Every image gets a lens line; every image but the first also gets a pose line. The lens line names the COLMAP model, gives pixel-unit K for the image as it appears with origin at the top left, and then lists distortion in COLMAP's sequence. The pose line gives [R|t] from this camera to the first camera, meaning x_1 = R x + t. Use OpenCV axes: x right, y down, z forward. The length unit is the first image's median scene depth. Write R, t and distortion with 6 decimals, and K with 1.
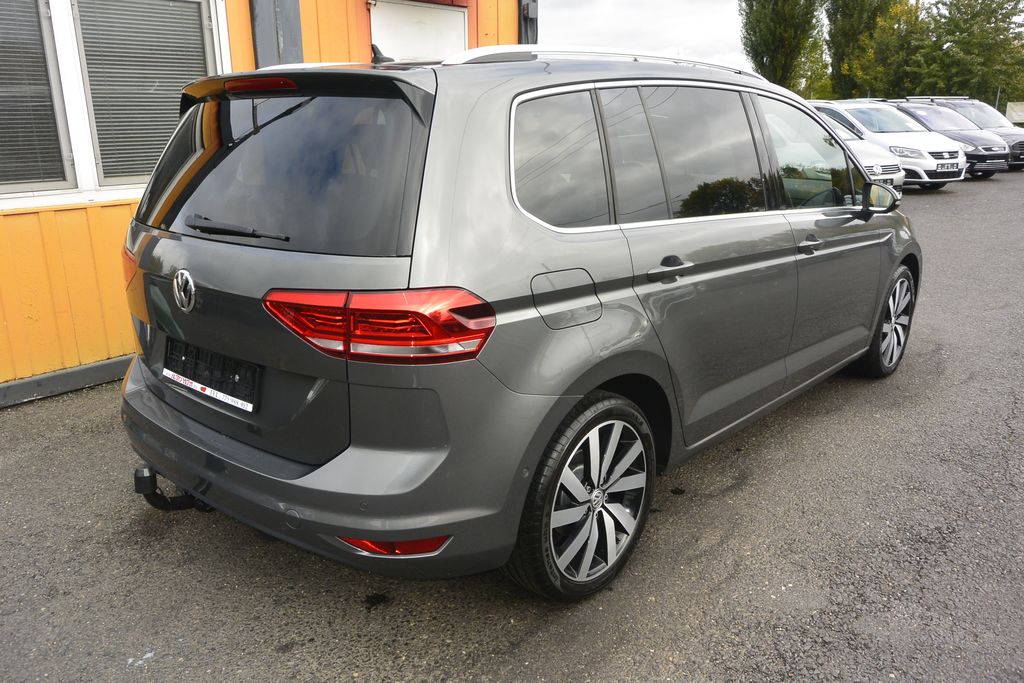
lens RADIAL K [[786.3, 0, 505.5], [0, 786.3, 341.1], [0, 0, 1]] dist [0.004157, 0.010042]
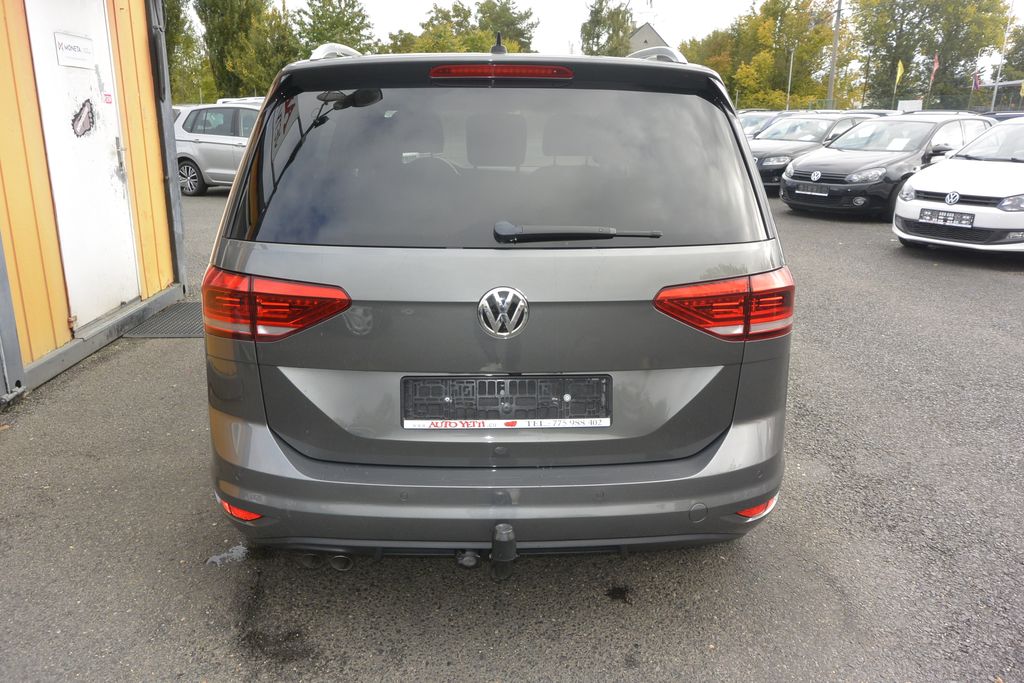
lens RADIAL K [[786.3, 0, 505.5], [0, 786.3, 341.1], [0, 0, 1]] dist [0.004157, 0.010042]
pose [[0.725956, -0.179059, 0.664022, -0.860634], [0.175980, 0.981732, 0.072338, -0.083062], [-0.664845, 0.064340, 0.744205, 0.323296]]
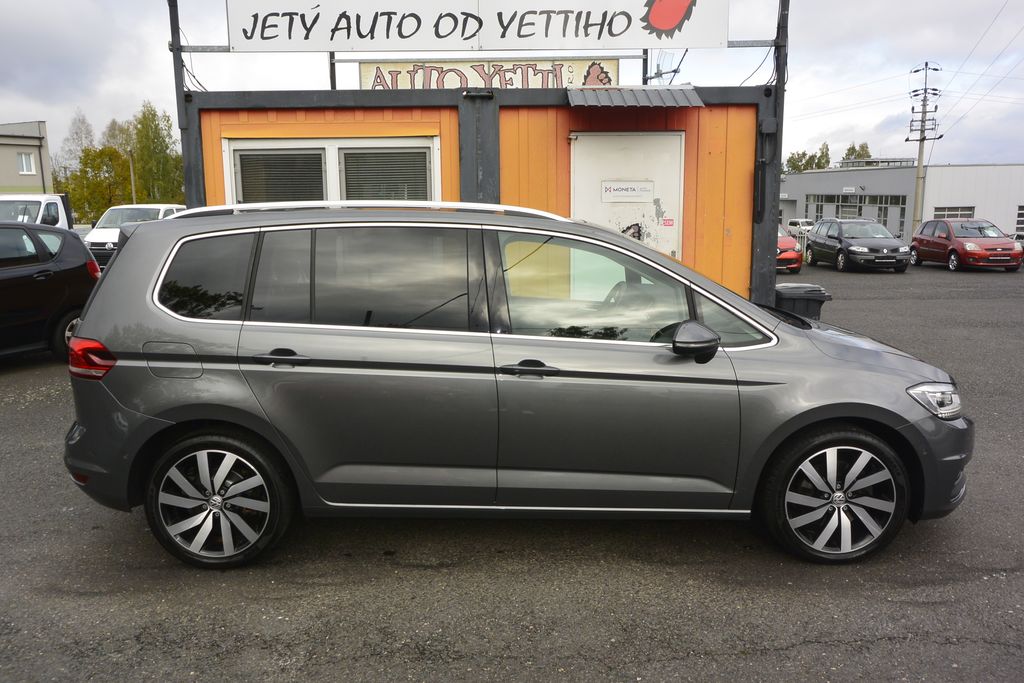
lens RADIAL K [[790.2, 0, 505.5], [0, 790.2, 340.7], [0, 0, 1]] dist [0.004052, 0.006815]
pose [[0.672280, 0.125992, -0.729497, 1.474851], [-0.203892, 0.978812, -0.018848, -0.173645], [0.711666, 0.161410, 0.683724, 0.315200]]
